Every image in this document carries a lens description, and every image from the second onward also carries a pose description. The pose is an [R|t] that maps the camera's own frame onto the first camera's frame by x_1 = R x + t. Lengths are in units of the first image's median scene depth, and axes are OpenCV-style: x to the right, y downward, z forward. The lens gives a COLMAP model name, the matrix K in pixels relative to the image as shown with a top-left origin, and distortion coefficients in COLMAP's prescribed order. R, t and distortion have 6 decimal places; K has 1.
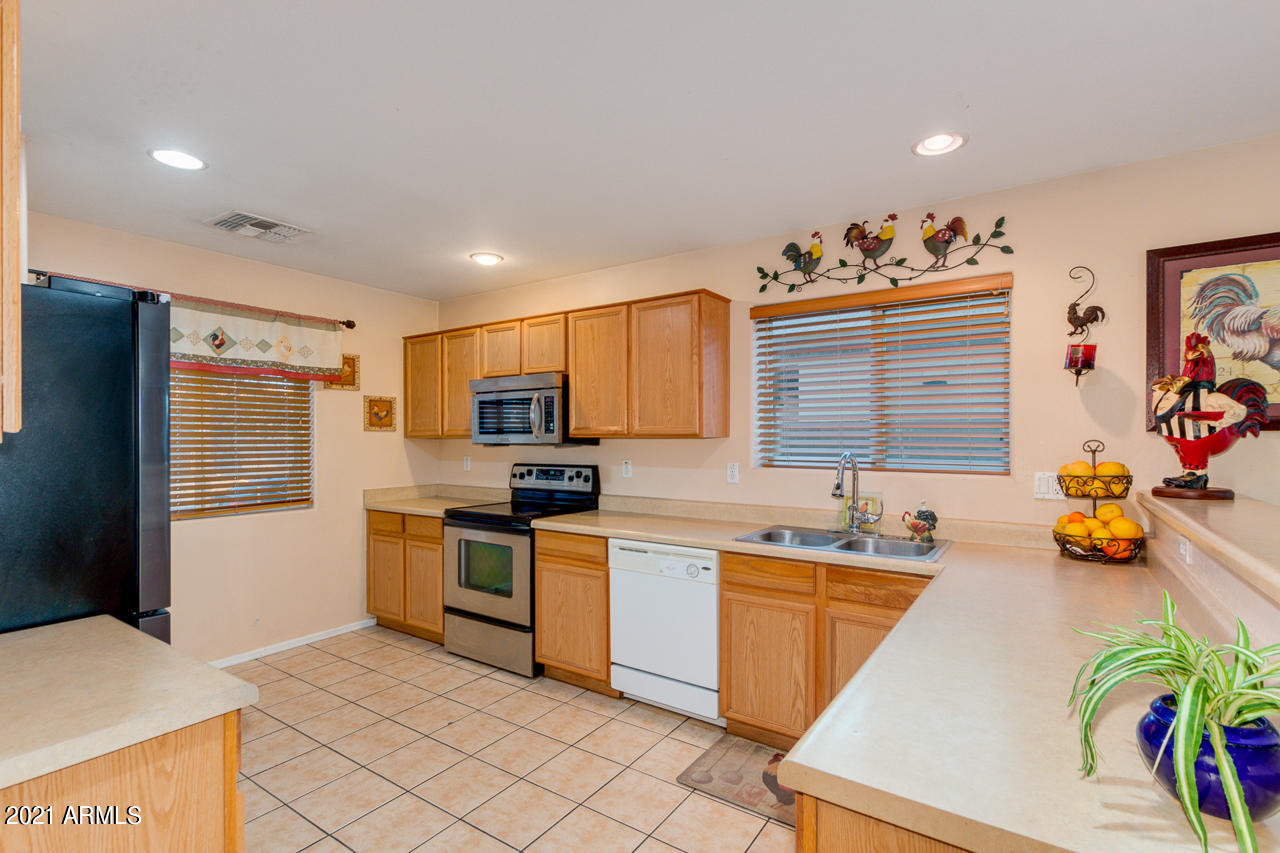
lens RADIAL K [[595.7, 0, 635.5], [0, 595.7, 444.1], [0, 0, 1]] dist [0.008827, -0.000396]
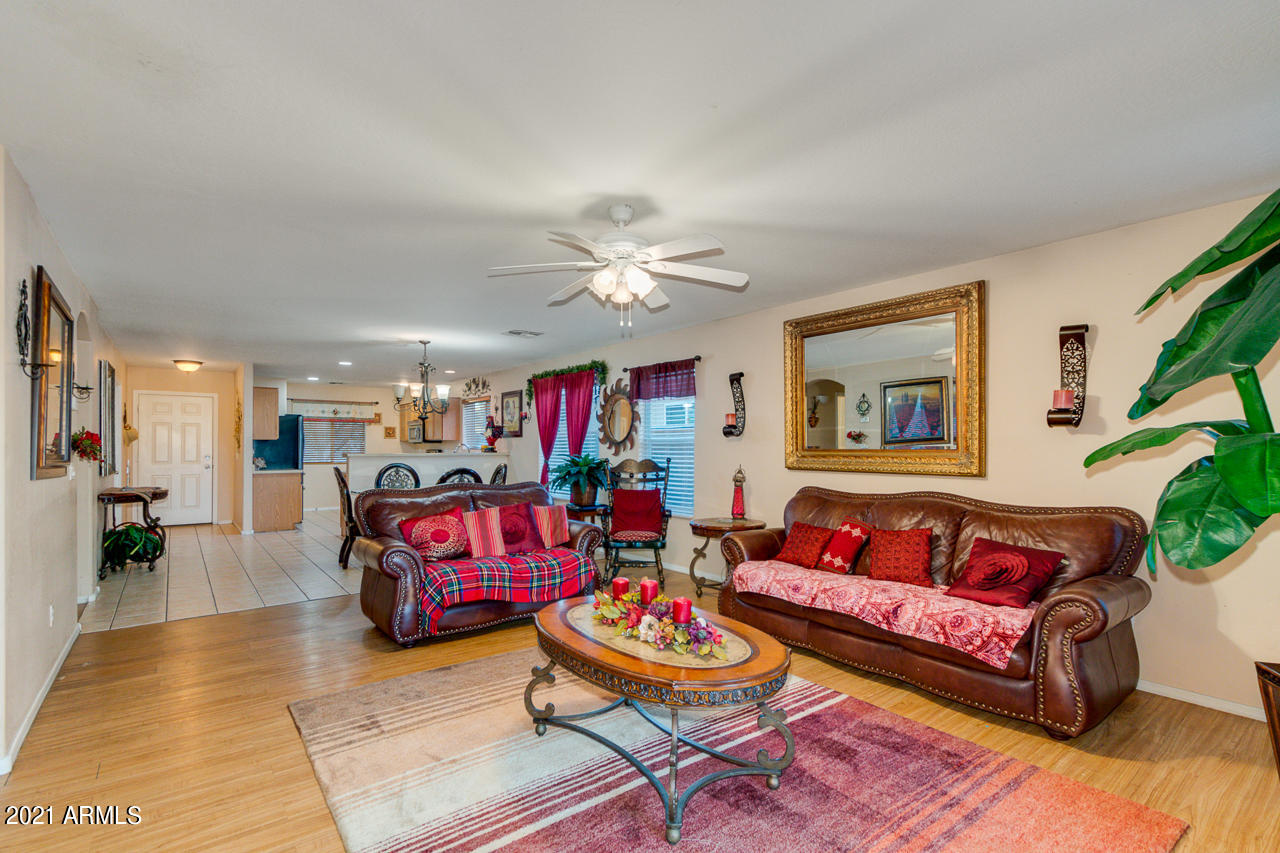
lens RADIAL K [[596.5, 0, 638.7], [0, 596.5, 435.4], [0, 0, 1]] dist [0.008422, 0.000074]
pose [[0.952860, -0.007523, -0.303316, 2.071282], [-0.000648, 0.999640, -0.026828, 0.051268], [0.303408, 0.025760, 0.952512, -1.794232]]
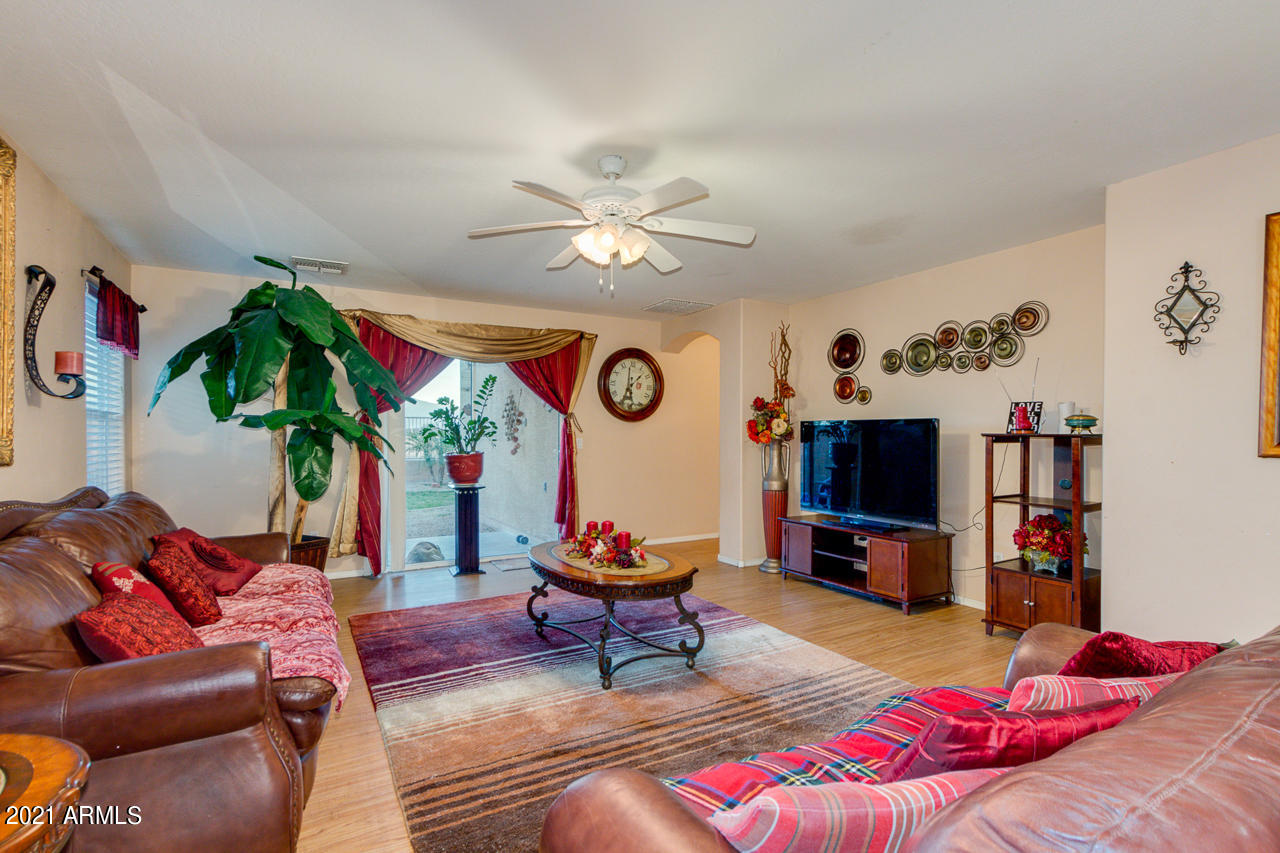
lens RADIAL K [[596.5, 0, 638.7], [0, 596.5, 435.4], [0, 0, 1]] dist [0.008422, 0.000074]
pose [[-0.903759, -0.003770, 0.428025, 1.381748], [0.002362, 0.999902, 0.013794, 0.049464], [-0.428035, 0.013477, -0.903661, -0.208840]]
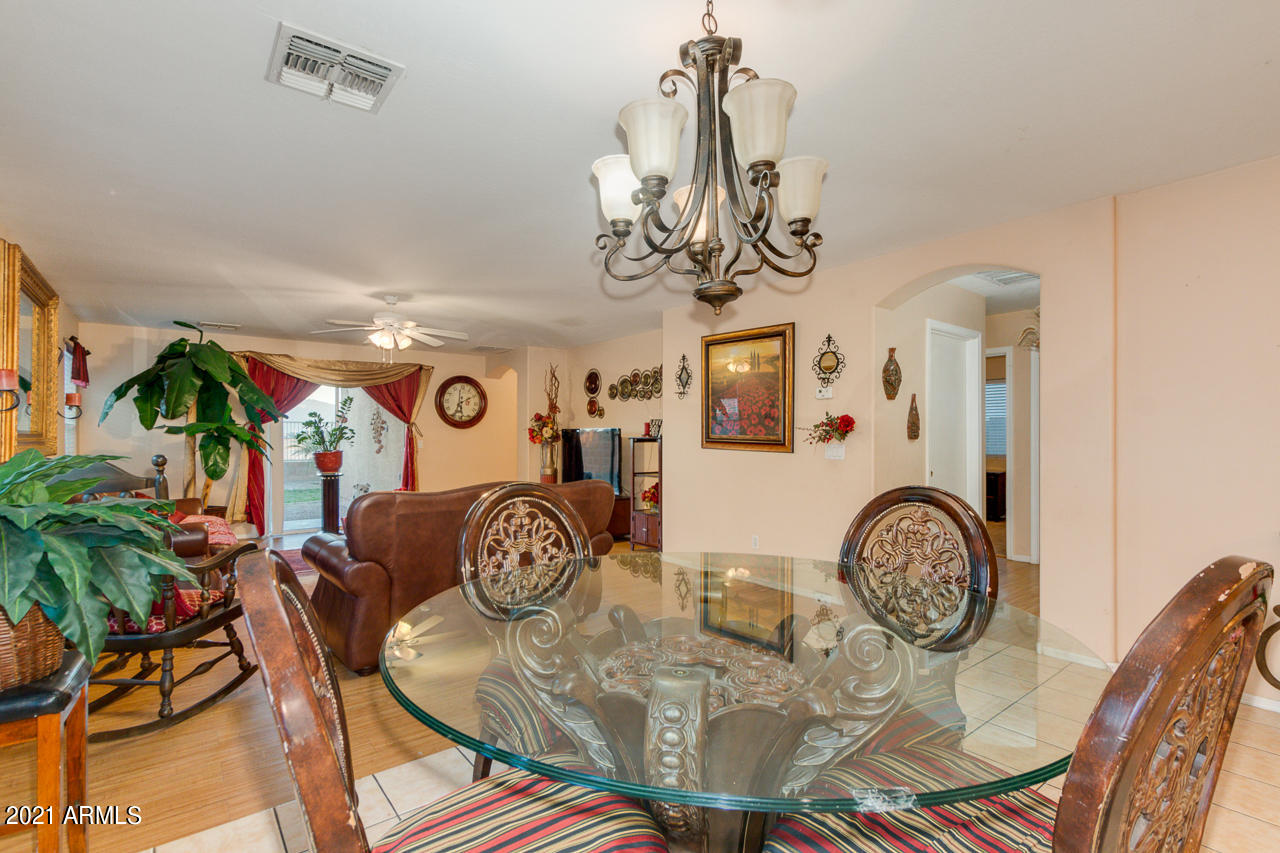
lens RADIAL K [[596.5, 0, 638.7], [0, 596.5, 435.4], [0, 0, 1]] dist [0.008422, 0.000074]
pose [[-0.954183, -0.000220, 0.299225, 0.669933], [0.002663, 0.999954, 0.009224, 0.039131], [-0.299213, 0.009599, -0.954138, 0.373285]]
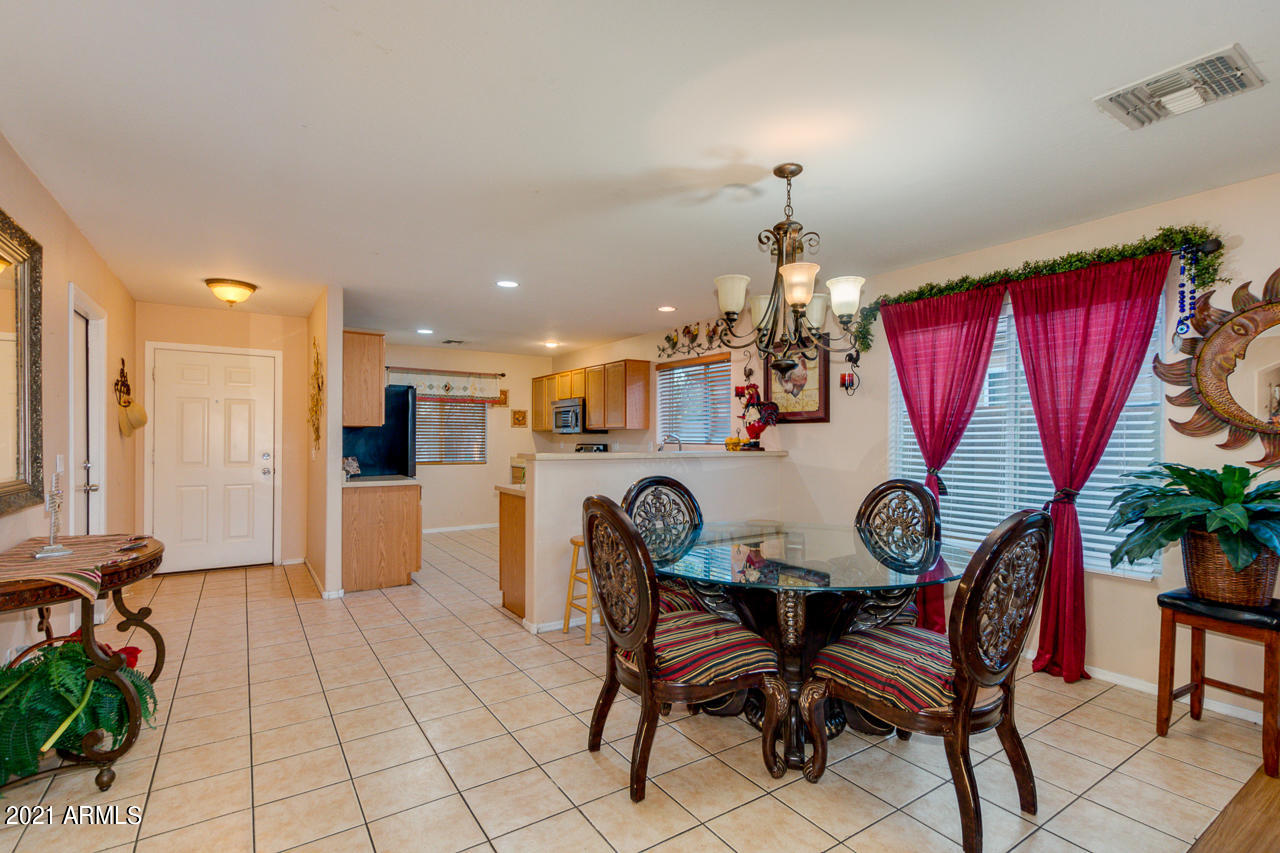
lens RADIAL K [[593.9, 0, 641.5], [0, 593.9, 438.0], [0, 0, 1]] dist [0.003412, -0.000785]
pose [[0.929992, 0.001262, -0.367578, 0.874409], [-0.005235, 0.999938, -0.009813, 0.040299], [0.367543, 0.011050, 0.929941, -0.883001]]
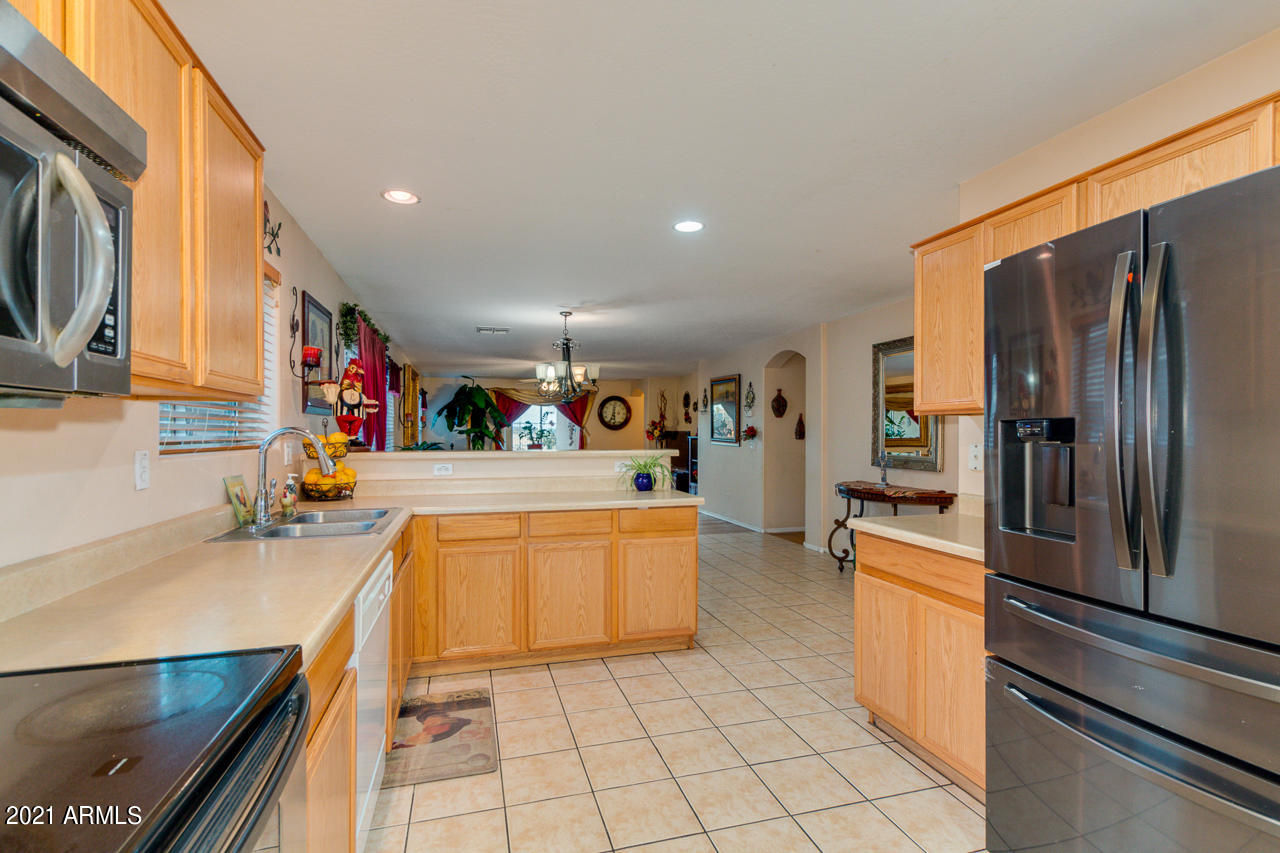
lens RADIAL K [[596.5, 0, 638.7], [0, 596.5, 435.4], [0, 0, 1]] dist [0.008422, 0.000074]
pose [[-0.774112, -0.004518, 0.633033, -0.514310], [0.004768, 0.999905, 0.012966, 0.014920], [-0.633031, 0.013055, -0.774017, 1.146259]]
